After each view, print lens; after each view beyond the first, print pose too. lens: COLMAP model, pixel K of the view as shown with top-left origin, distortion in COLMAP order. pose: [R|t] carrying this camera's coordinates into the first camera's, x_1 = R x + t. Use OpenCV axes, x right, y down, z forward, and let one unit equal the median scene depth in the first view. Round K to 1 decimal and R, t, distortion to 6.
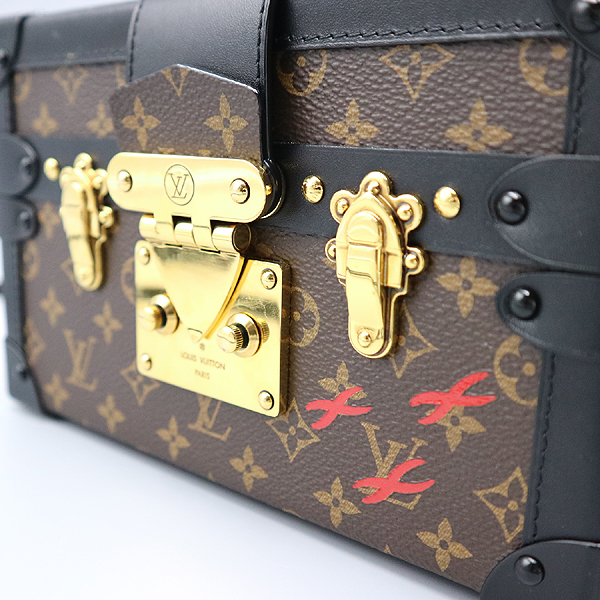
lens RADIAL K [[780.6, 0, 300.0], [0, 780.6, 300.0], [0, 0, 1]] dist [-0.073318, 0.053885]
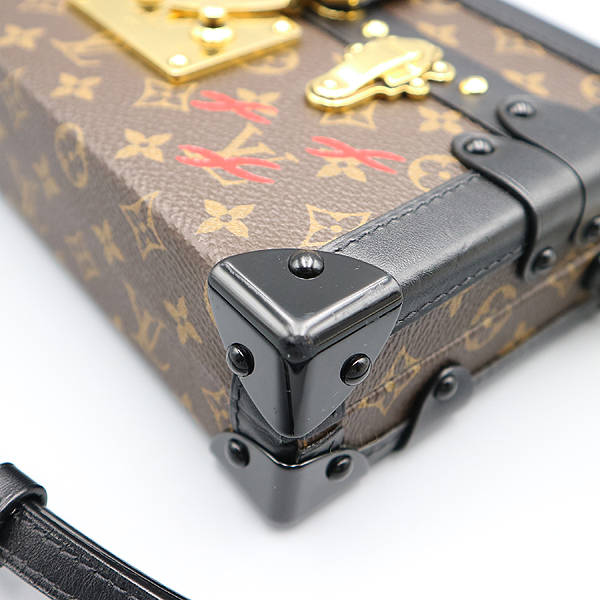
lens RADIAL K [[780.6, 0, 300.0], [0, 780.6, 300.0], [0, 0, 1]] dist [-0.073318, 0.053885]
pose [[0.483550, 0.873174, 0.061211, 0.240264], [-0.644948, 0.402695, -0.649521, 0.821254], [-0.591795, 0.274598, 0.757875, 0.307693]]
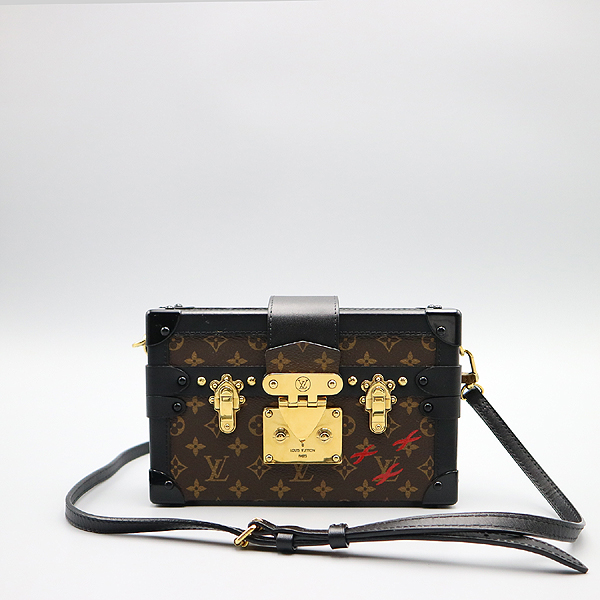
lens RADIAL K [[780.6, 0, 300.0], [0, 780.6, 300.0], [0, 0, 1]] dist [-0.073318, 0.053885]
pose [[0.763872, -0.032084, 0.644570, -2.048971], [0.154954, 0.978665, -0.134919, -0.072888], [-0.626490, 0.202940, 0.752547, -1.188567]]
